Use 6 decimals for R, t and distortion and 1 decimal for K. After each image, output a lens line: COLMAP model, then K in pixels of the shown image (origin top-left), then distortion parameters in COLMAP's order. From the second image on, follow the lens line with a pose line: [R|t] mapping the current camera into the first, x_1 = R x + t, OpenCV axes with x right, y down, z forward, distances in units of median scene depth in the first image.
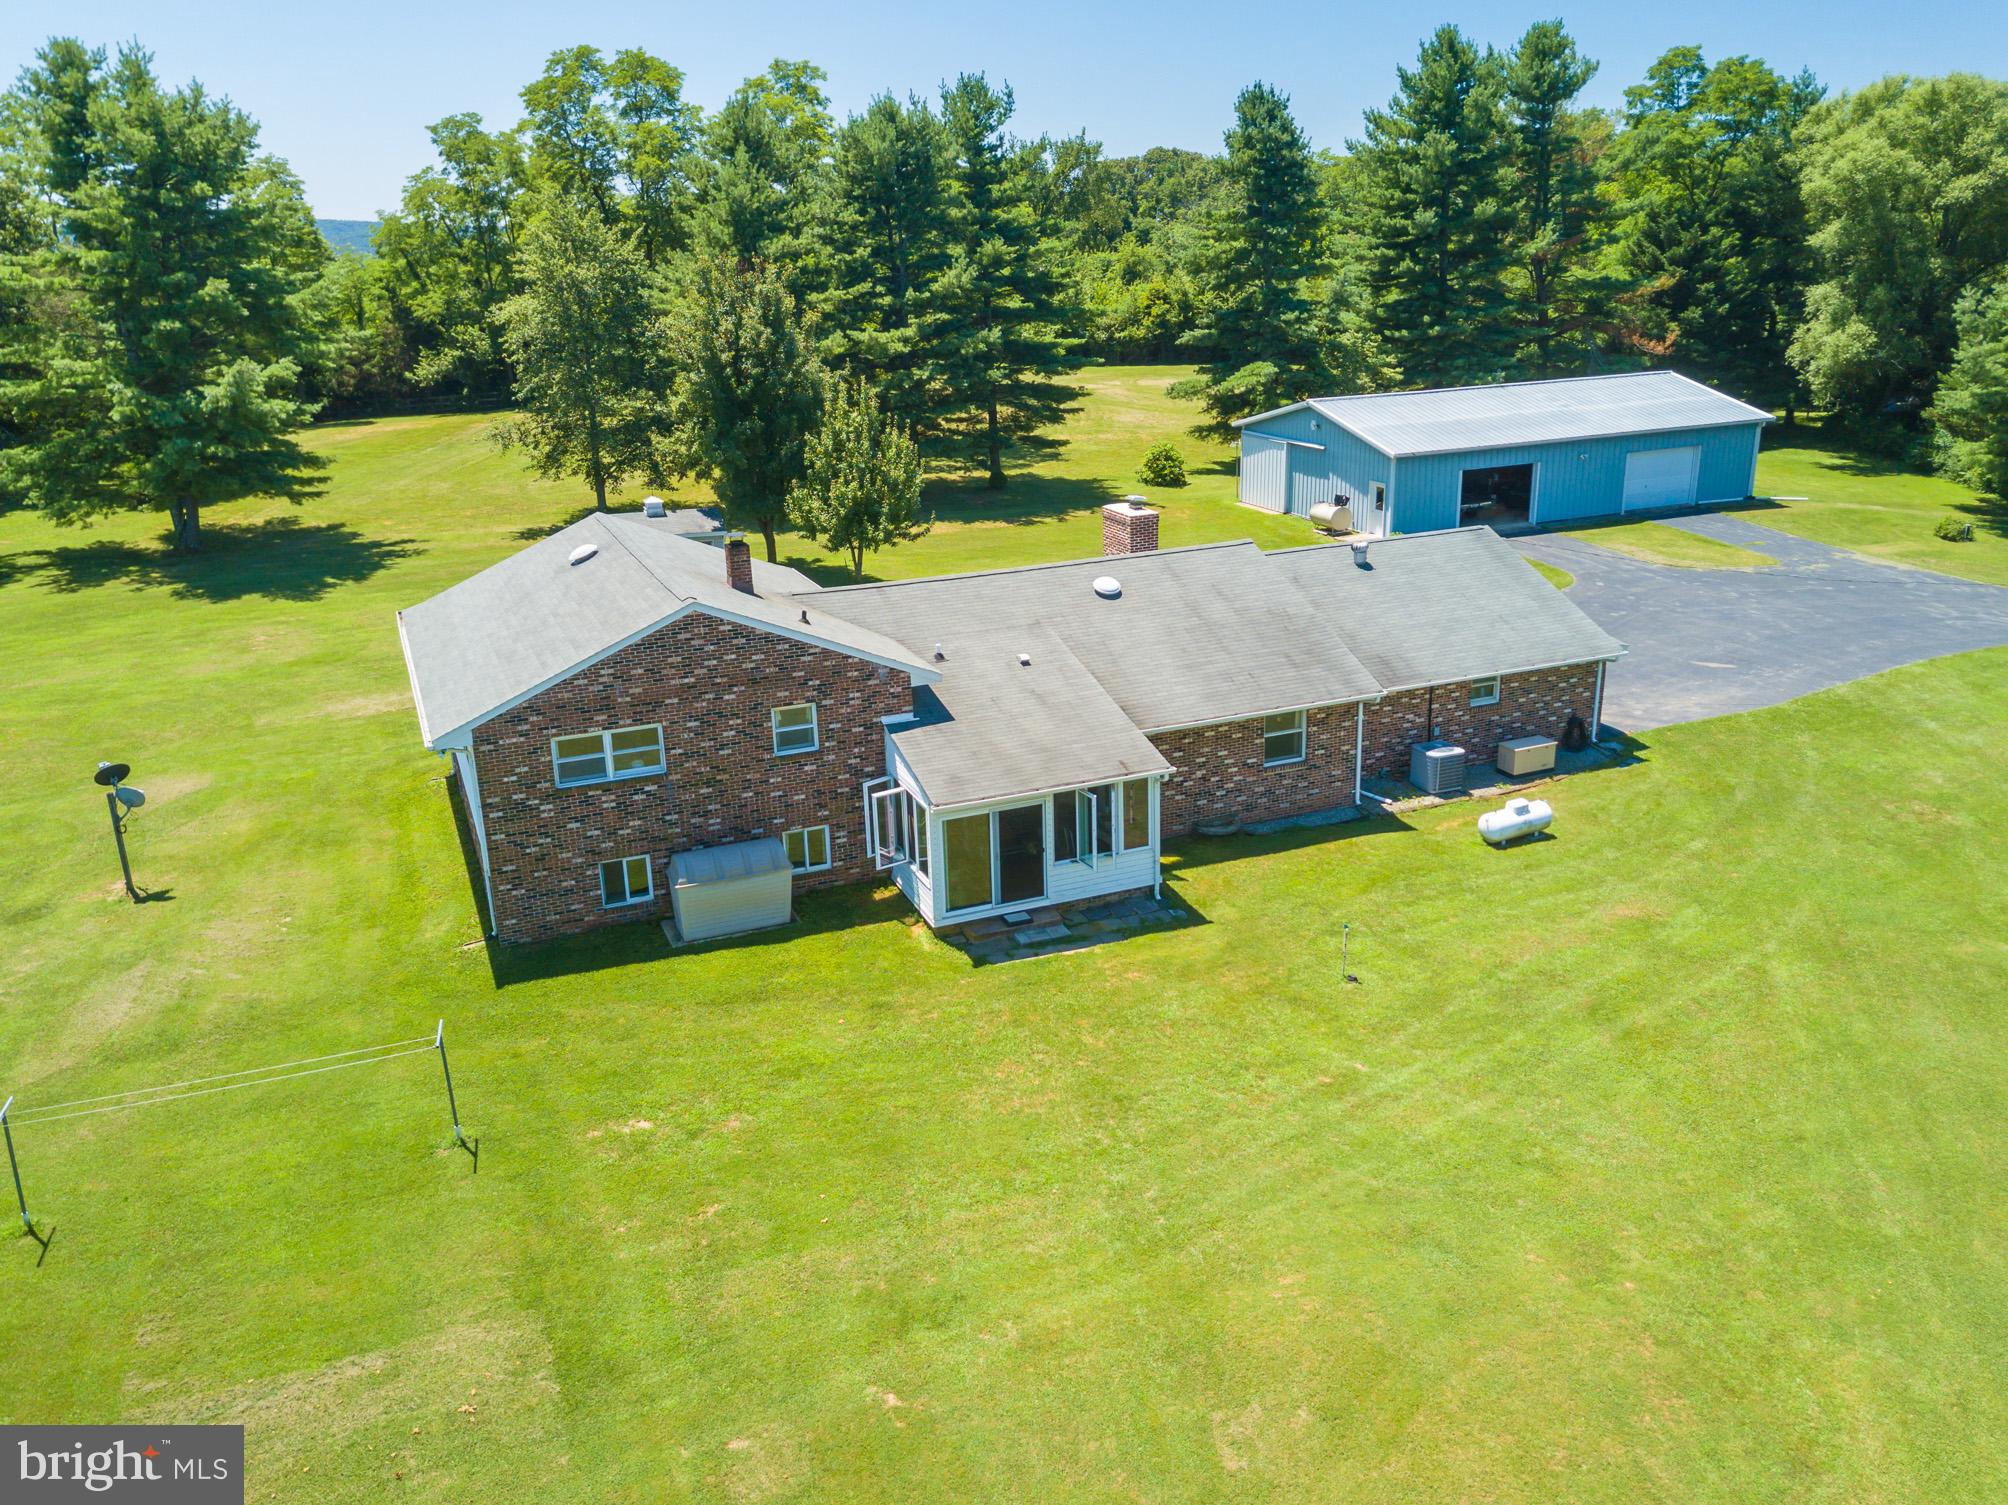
lens RADIAL K [[1614.9, 0, 1000.4], [0, 1614.9, 749.0], [0, 0, 1]] dist [0.006151, 0.056259]
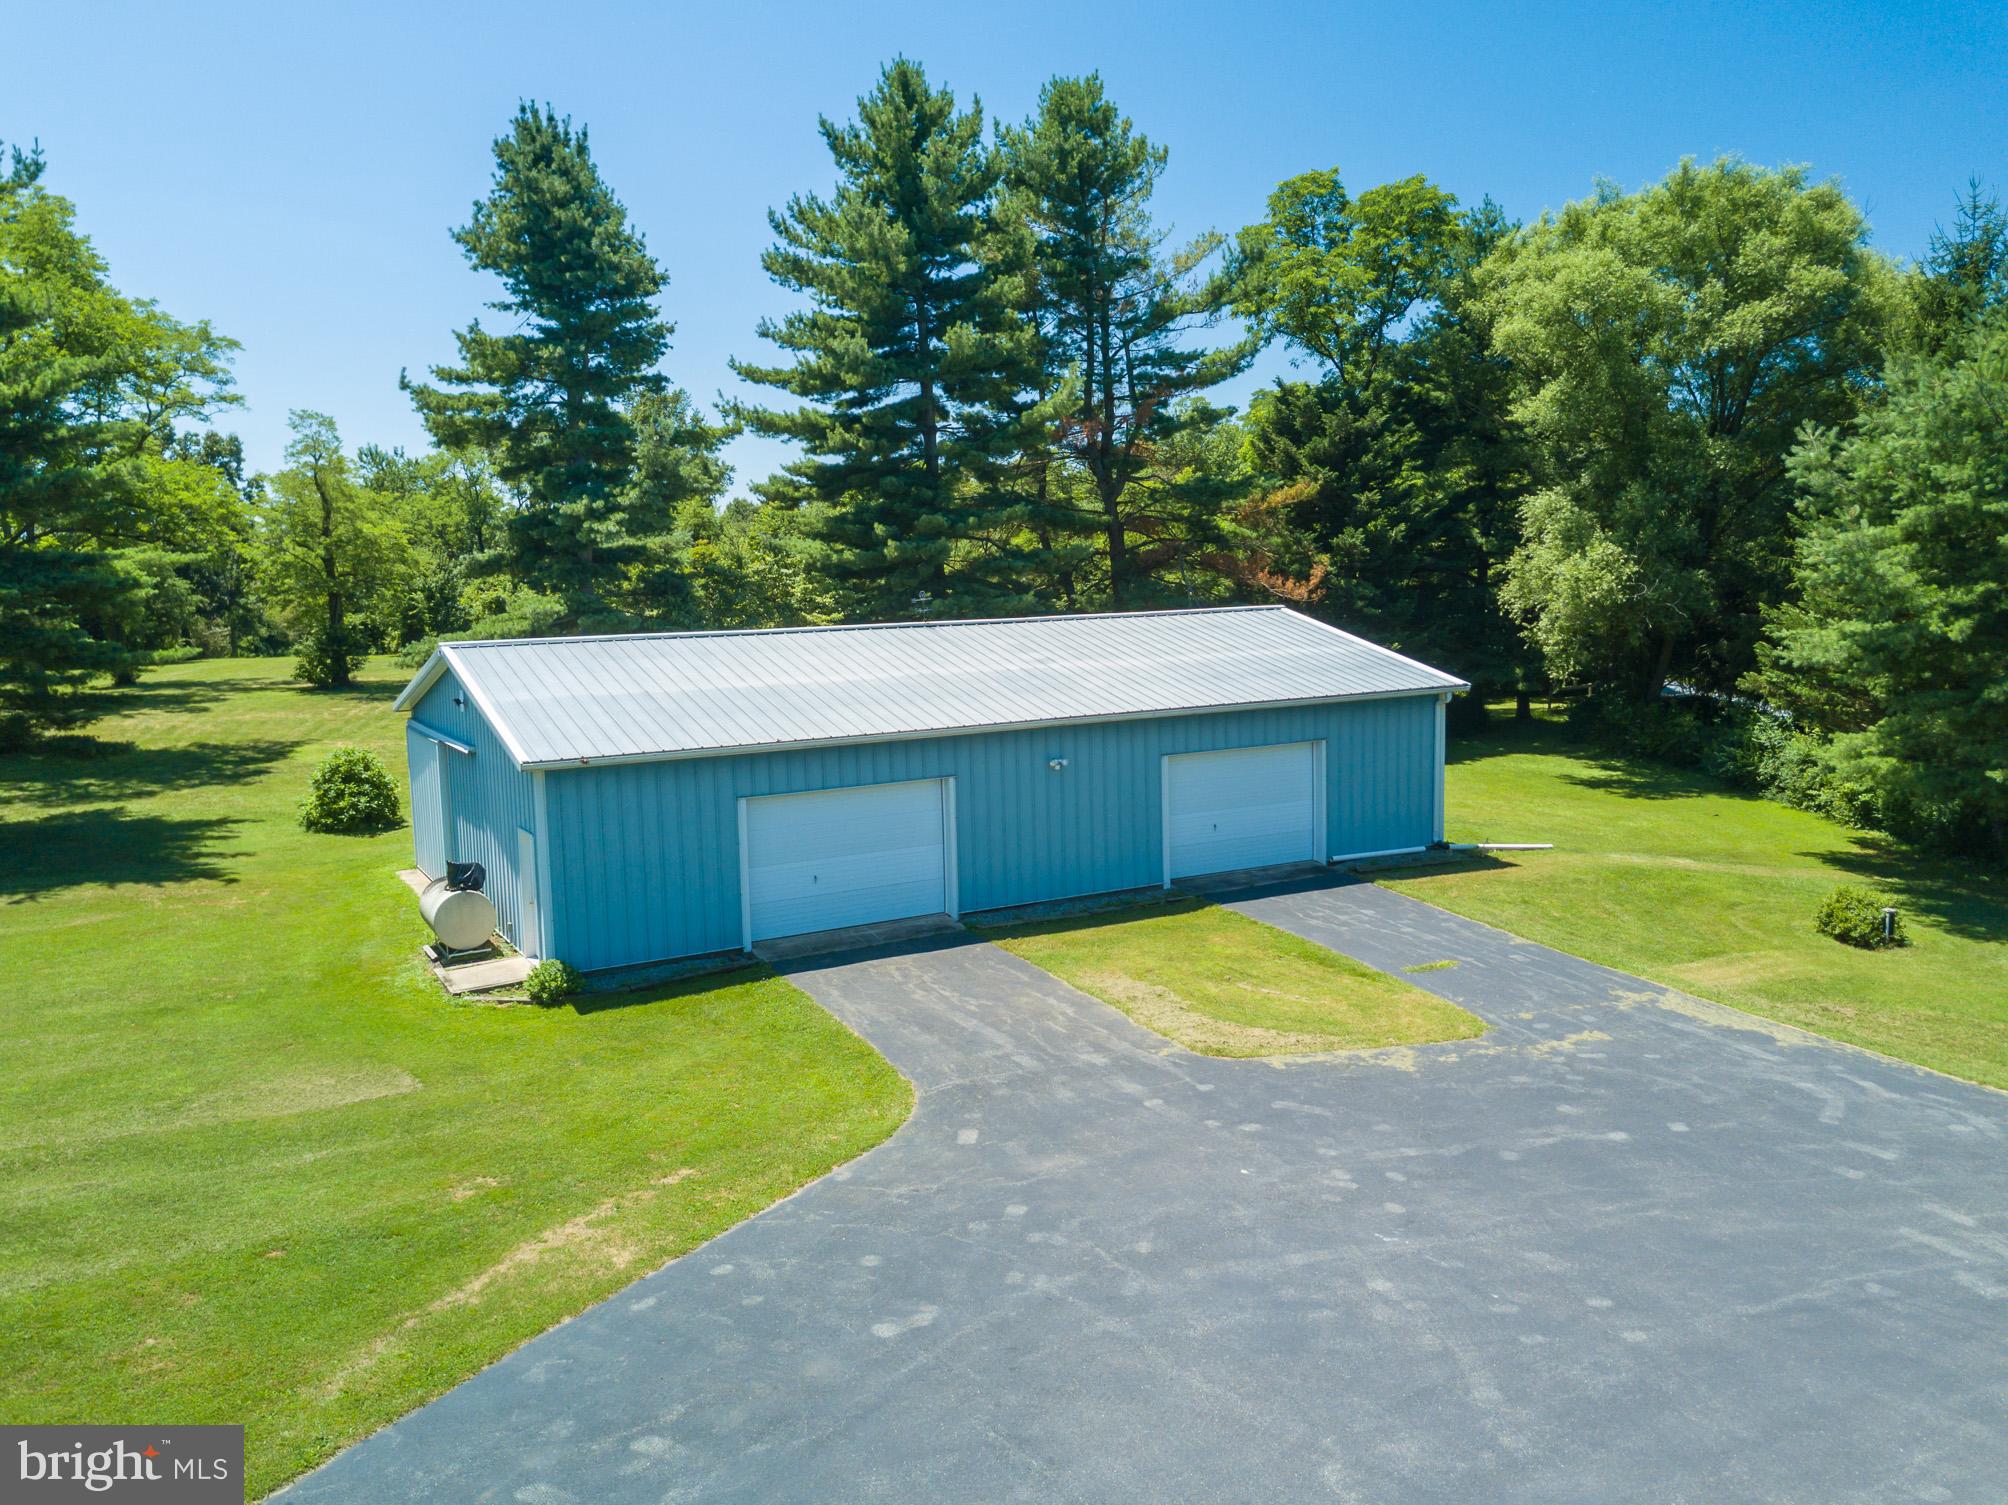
lens RADIAL K [[1614.9, 0, 1000.4], [0, 1614.9, 749.0], [0, 0, 1]] dist [0.006151, 0.056259]
pose [[0.993287, -0.009897, 0.115250, 0.241001], [0.032237, 0.980543, -0.193637, -0.081916], [-0.111091, 0.196052, 0.974280, 0.468648]]
